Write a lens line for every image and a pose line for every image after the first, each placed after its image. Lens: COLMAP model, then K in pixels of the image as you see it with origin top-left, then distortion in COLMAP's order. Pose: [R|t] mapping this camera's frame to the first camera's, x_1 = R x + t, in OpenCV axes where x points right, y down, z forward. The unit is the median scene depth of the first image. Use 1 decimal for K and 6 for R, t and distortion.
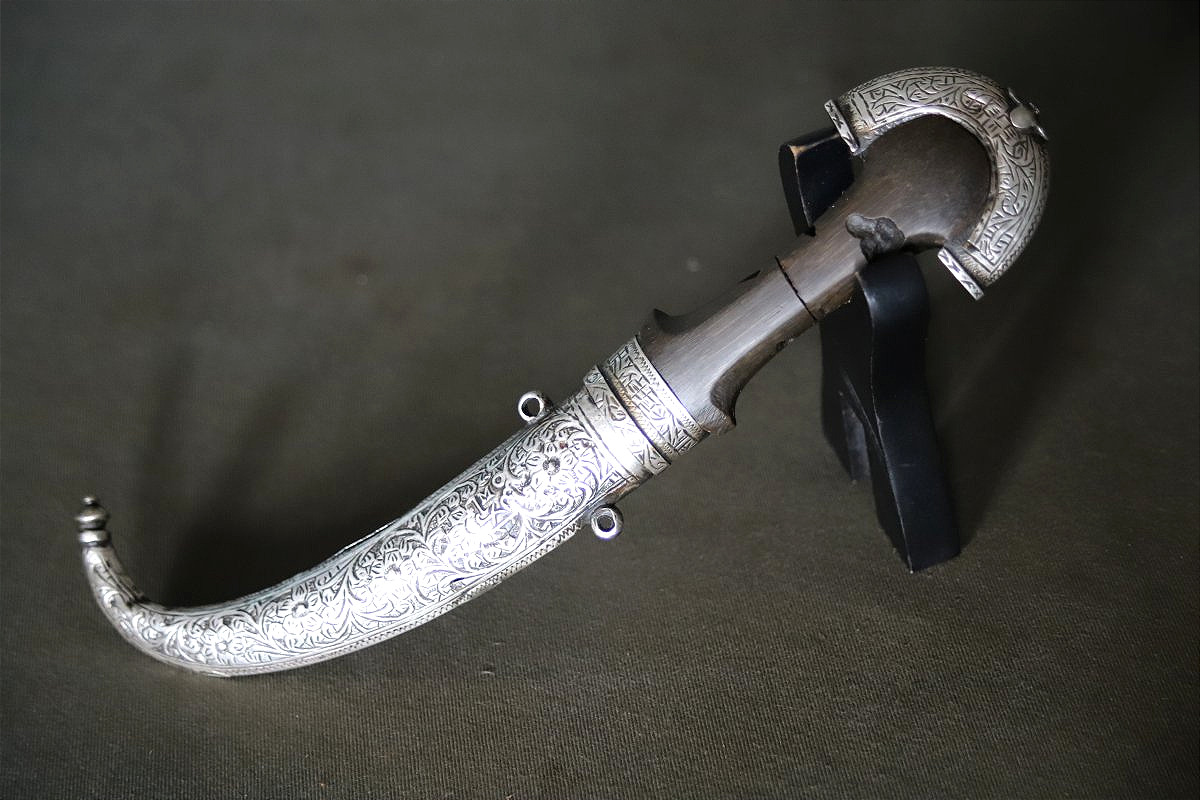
lens RADIAL K [[2193.3, 0, 600.0], [0, 2193.3, 400.0], [0, 0, 1]] dist [0.080617, 0.152801]
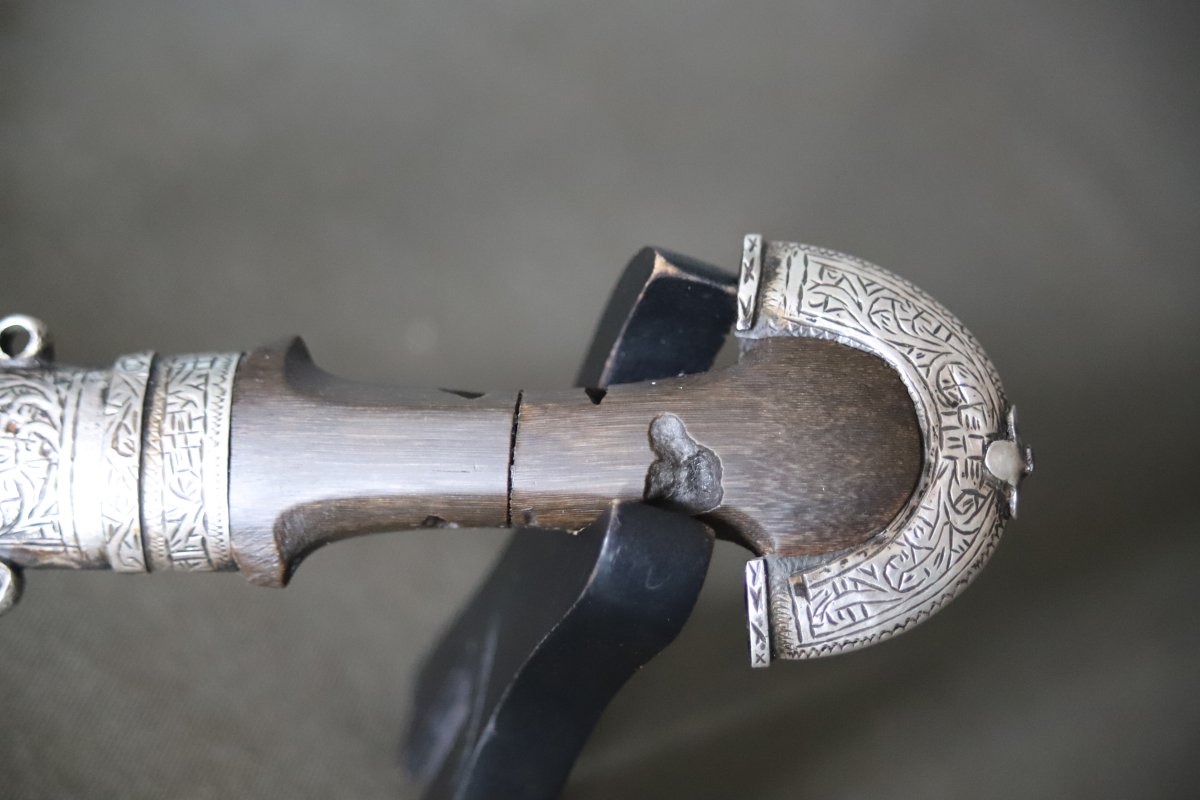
lens RADIAL K [[2337.1, 0, 600.0], [0, 2337.1, 400.0], [0, 0, 1]] dist [0.146305, -0.141375]
pose [[0.787070, 0.609977, 0.091918, 0.041161], [-0.603510, 0.792272, -0.089896, -0.021170], [-0.127659, 0.015281, 0.991700, 0.390967]]
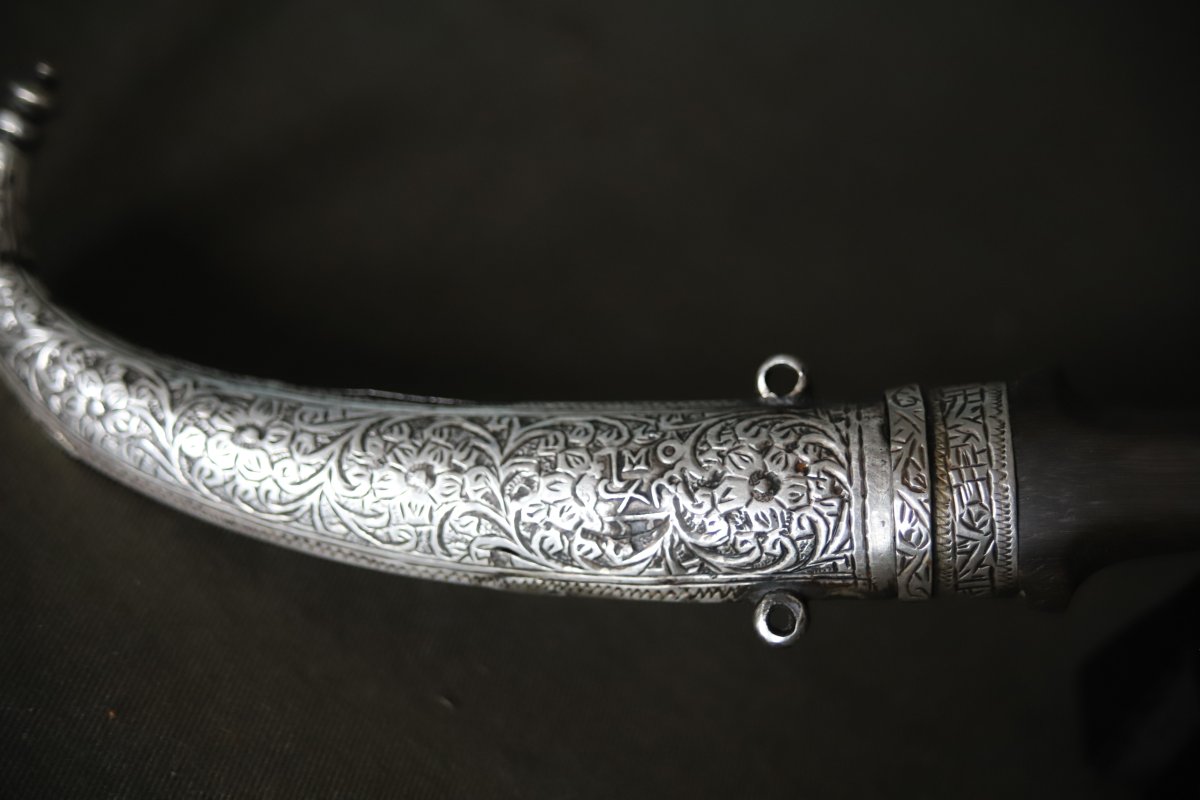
lens RADIAL K [[2337.1, 0, 600.0], [0, 2337.1, 400.0], [0, 0, 1]] dist [0.146305, -0.141375]
pose [[0.817958, 0.572041, 0.060939, -0.107518], [-0.572484, 0.819833, -0.011656, 0.043446], [-0.056627, -0.025353, 0.998073, 0.391396]]
